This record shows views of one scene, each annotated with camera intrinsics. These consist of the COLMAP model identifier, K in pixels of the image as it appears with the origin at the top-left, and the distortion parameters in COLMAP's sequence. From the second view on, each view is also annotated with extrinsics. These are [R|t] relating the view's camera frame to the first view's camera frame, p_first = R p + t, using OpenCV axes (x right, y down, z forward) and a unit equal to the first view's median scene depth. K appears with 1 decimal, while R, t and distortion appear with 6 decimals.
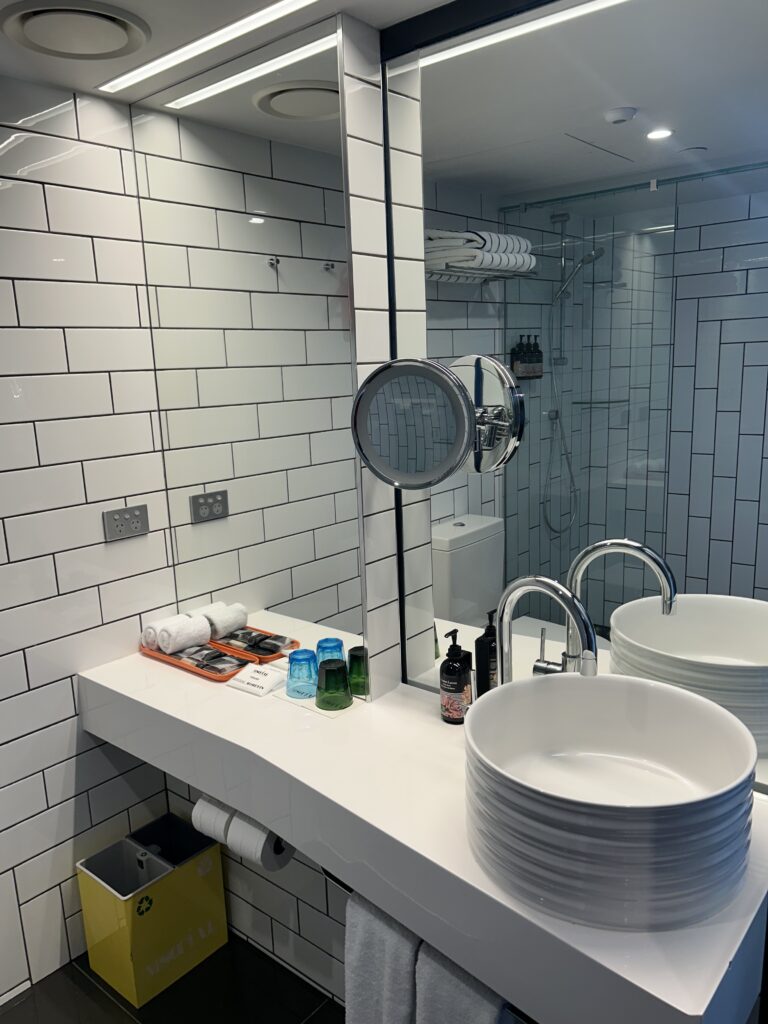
lens RADIAL K [[774.7, 0, 388.1], [0, 774.7, 514.4], [0, 0, 1]] dist [0.032768, -0.026937]
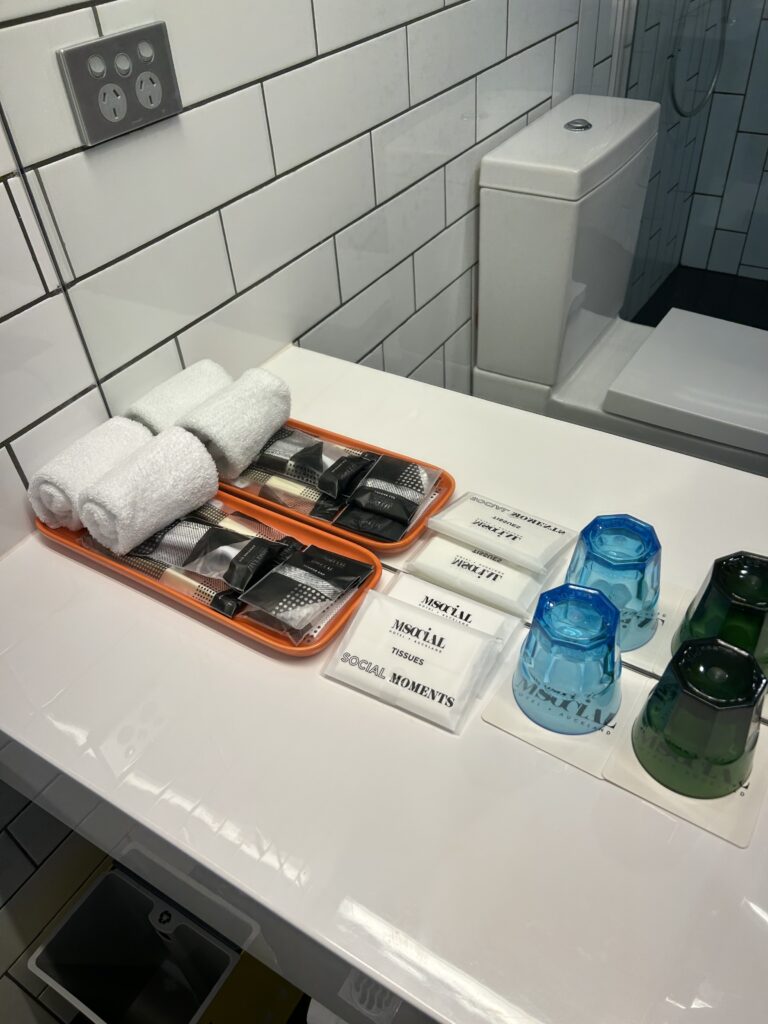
lens RADIAL K [[774.7, 0, 385.6], [0, 774.7, 518.5], [0, 0, 1]] dist [0.032768, -0.026937]
pose [[0.988730, -0.113095, 0.098094, -0.181427], [0.046874, 0.856142, 0.514610, -0.018796], [-0.142182, -0.504212, 0.851795, 0.637348]]
